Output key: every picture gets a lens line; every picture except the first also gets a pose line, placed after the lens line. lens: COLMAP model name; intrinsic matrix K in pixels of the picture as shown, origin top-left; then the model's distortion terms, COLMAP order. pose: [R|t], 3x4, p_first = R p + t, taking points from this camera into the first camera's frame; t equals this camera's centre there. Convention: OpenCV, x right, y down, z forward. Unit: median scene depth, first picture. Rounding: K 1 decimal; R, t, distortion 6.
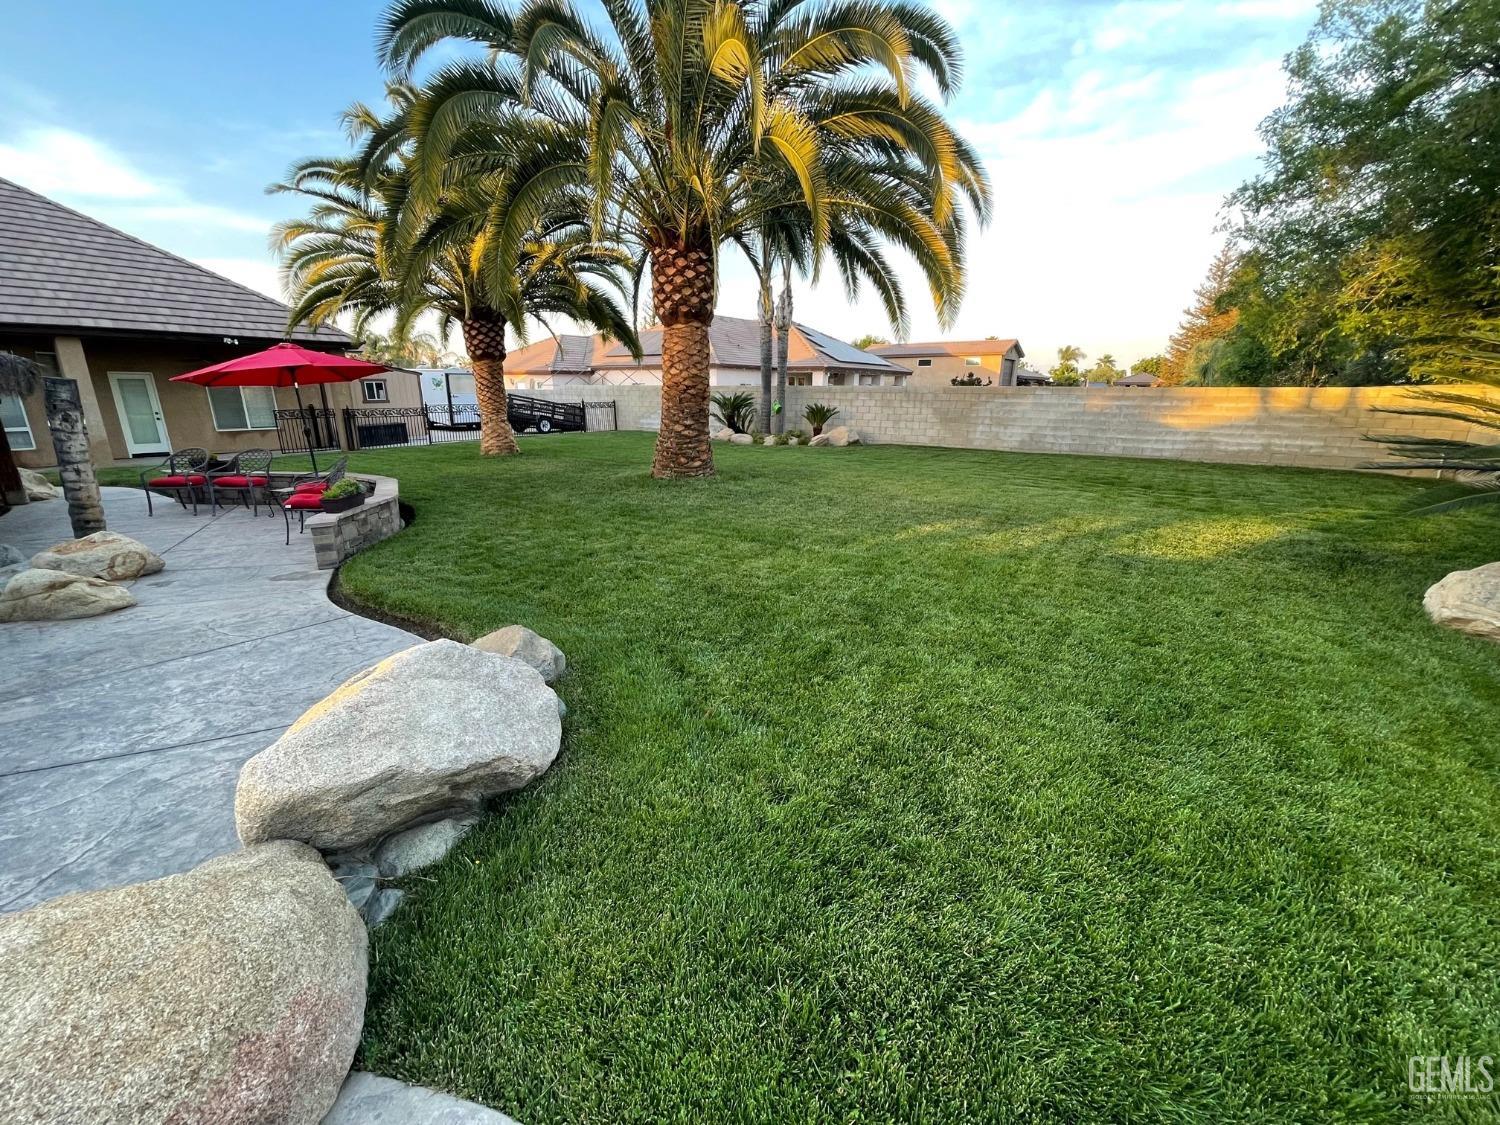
lens RADIAL K [[599.7, 0, 750.0], [0, 599.7, 562.5], [0, 0, 1]] dist [0.001451, 0.000349]
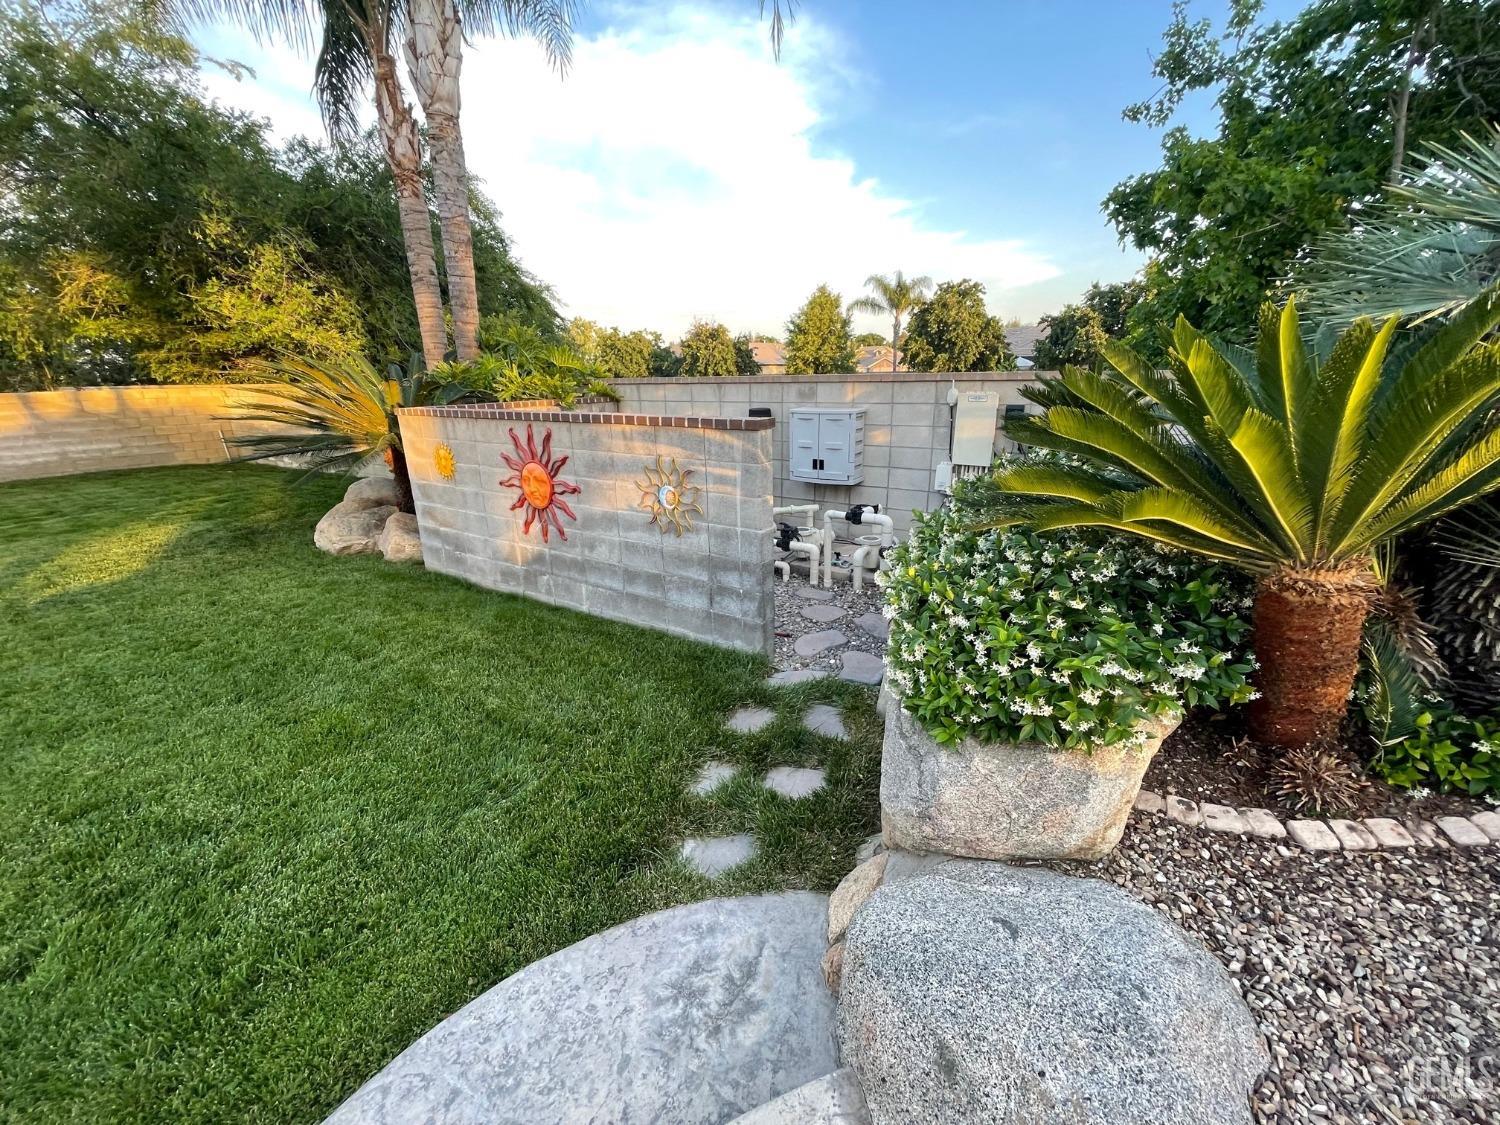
lens RADIAL K [[716.4, 0, 754.2], [0, 716.4, 554.1], [0, 0, 1]] dist [-0.022242, 0.007629]
pose [[-0.015578, -0.268195, 0.963239, -0.539712], [0.294879, 0.919277, 0.260724, -0.050942], [-0.955408, 0.288101, 0.064765, -0.097940]]
